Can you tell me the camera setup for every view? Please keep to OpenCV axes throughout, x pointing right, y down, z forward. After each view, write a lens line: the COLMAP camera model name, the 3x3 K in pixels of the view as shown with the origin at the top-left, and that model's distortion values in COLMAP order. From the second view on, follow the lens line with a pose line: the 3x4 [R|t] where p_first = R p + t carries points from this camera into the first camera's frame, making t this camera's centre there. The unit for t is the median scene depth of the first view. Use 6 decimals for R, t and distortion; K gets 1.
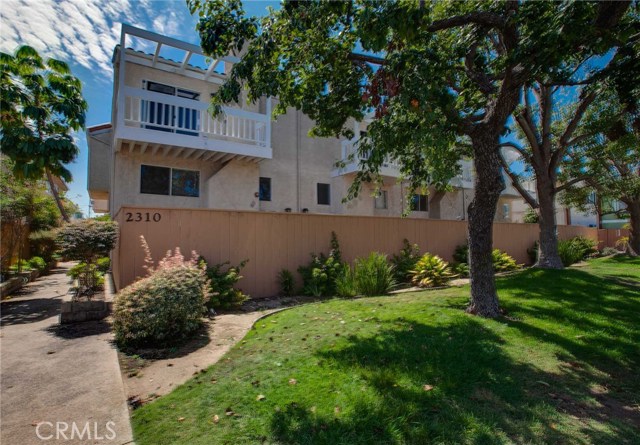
lens RADIAL K [[306.9, 0, 321.6], [0, 306.9, 224.2], [0, 0, 1]] dist [-0.029911, 0.003831]
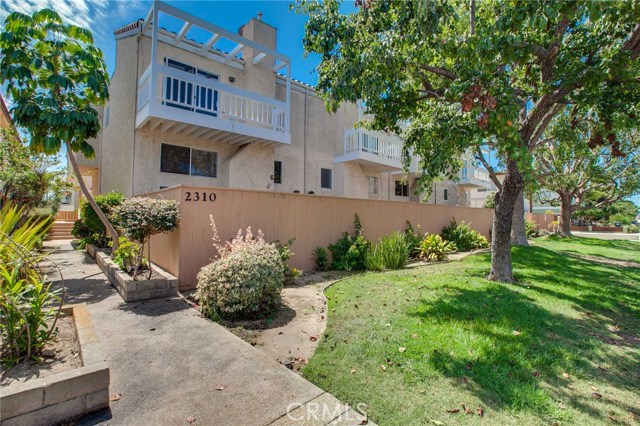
lens RADIAL K [[293.2, 0, 320.1], [0, 293.2, 211.4], [0, 0, 1]] dist [-0.029906, 0.001537]
pose [[0.984408, 0.016117, 0.175161, -0.320129], [-0.019712, 0.999629, 0.018805, -0.000463], [-0.174793, -0.021964, 0.984360, -0.035601]]
